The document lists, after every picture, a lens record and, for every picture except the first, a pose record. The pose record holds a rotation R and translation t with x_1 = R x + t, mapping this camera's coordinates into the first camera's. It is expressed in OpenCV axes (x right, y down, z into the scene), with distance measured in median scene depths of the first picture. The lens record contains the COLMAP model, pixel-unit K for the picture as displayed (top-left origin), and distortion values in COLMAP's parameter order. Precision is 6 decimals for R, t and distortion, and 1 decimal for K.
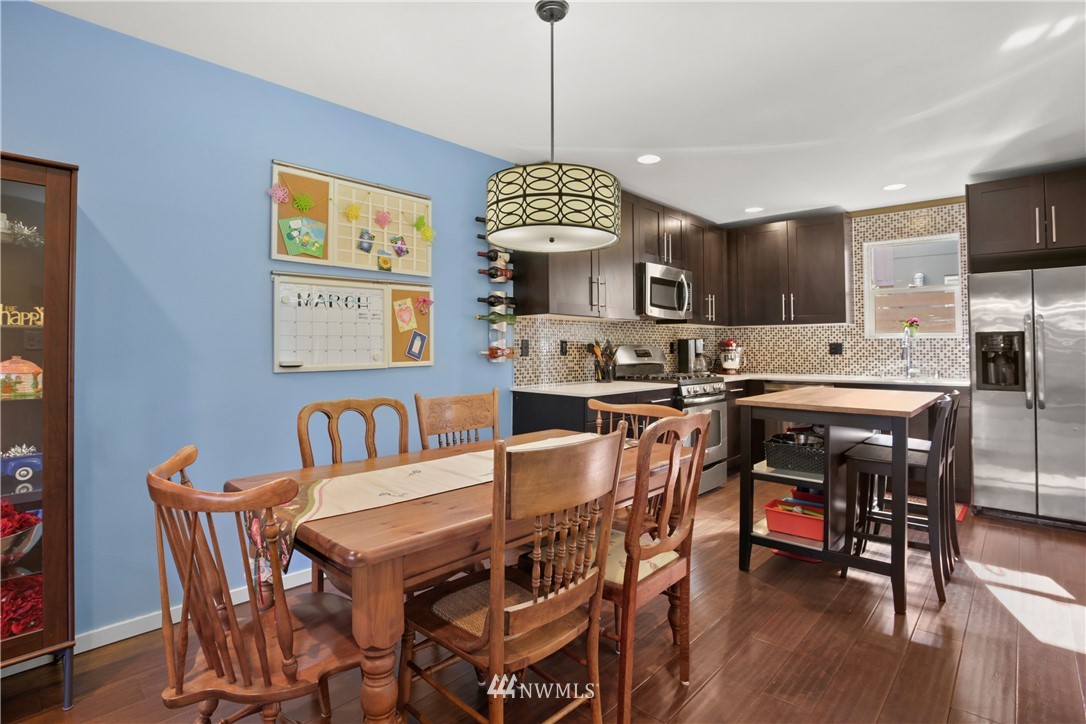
lens RADIAL K [[525.4, 0, 527.4], [0, 525.4, 338.5], [0, 0, 1]] dist [-0.086349, 0.023409]
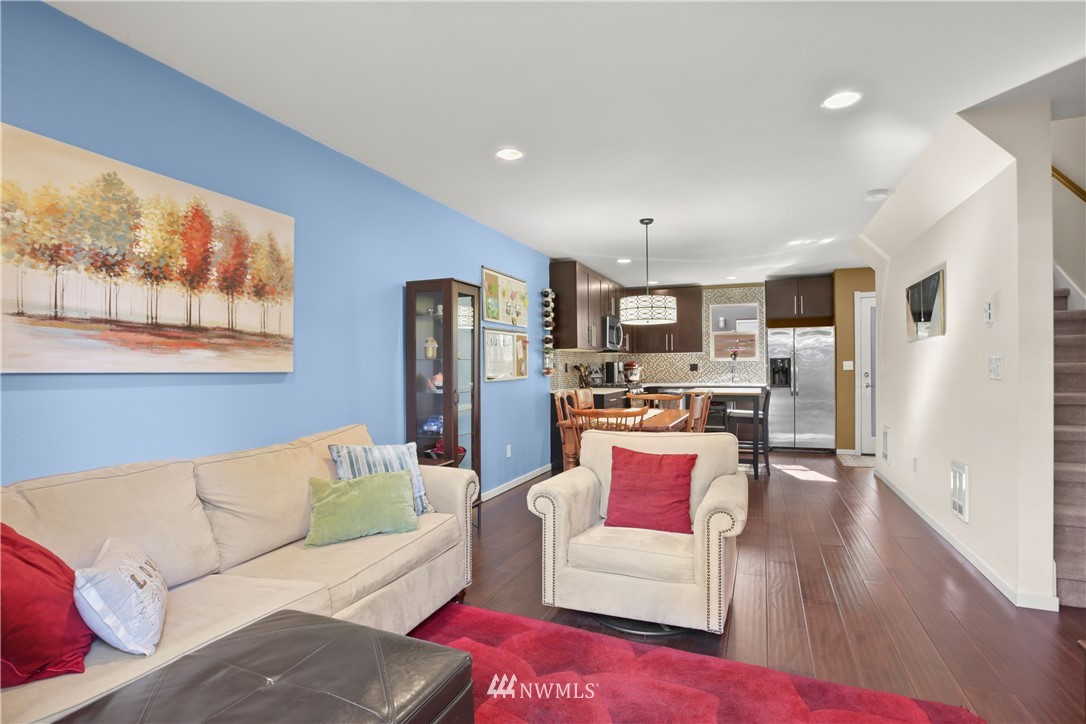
lens RADIAL K [[542.0, 0, 543.0], [0, 542.0, 362.0], [0, 0, 1]] dist [-0.073403, 0.031020]
pose [[0.923550, -0.004159, 0.383455, -0.618594], [0.002285, 0.999983, 0.005341, -0.009463], [-0.383471, -0.004056, 0.923544, -0.512730]]
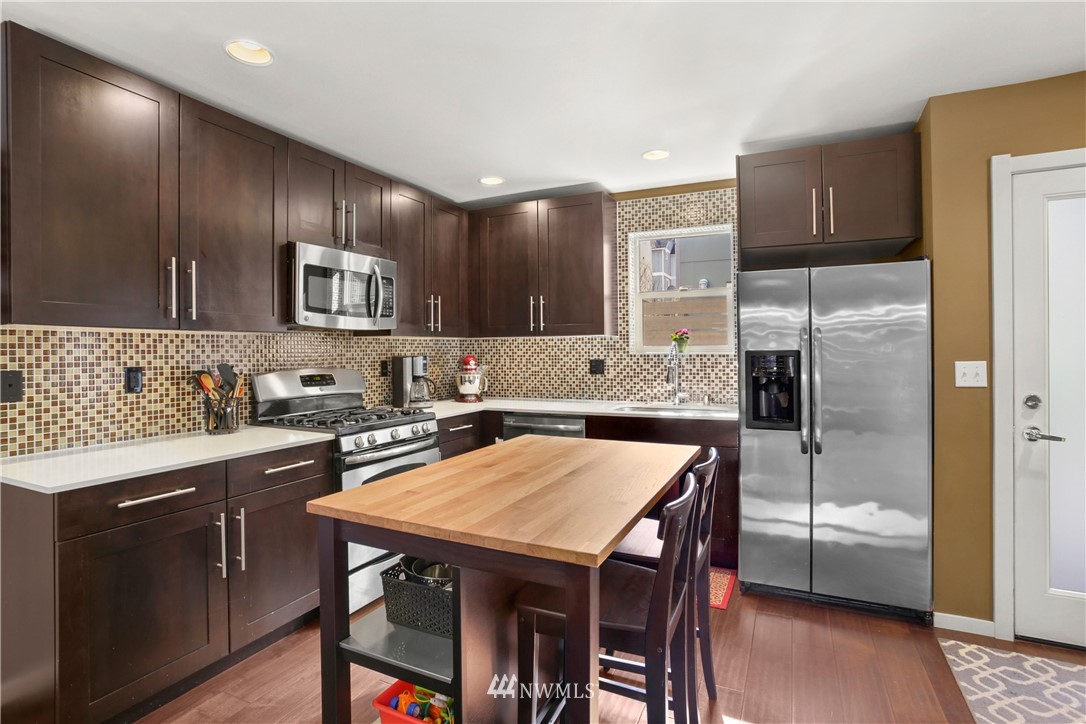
lens RADIAL K [[537.9, 0, 539.0], [0, 537.9, 346.6], [0, 0, 1]] dist [-0.070778, 0.029301]
pose [[0.944499, -0.005733, 0.328464, 0.292536], [0.002589, 0.999947, 0.010010, -0.023159], [-0.328503, -0.008604, 0.944464, 0.291631]]
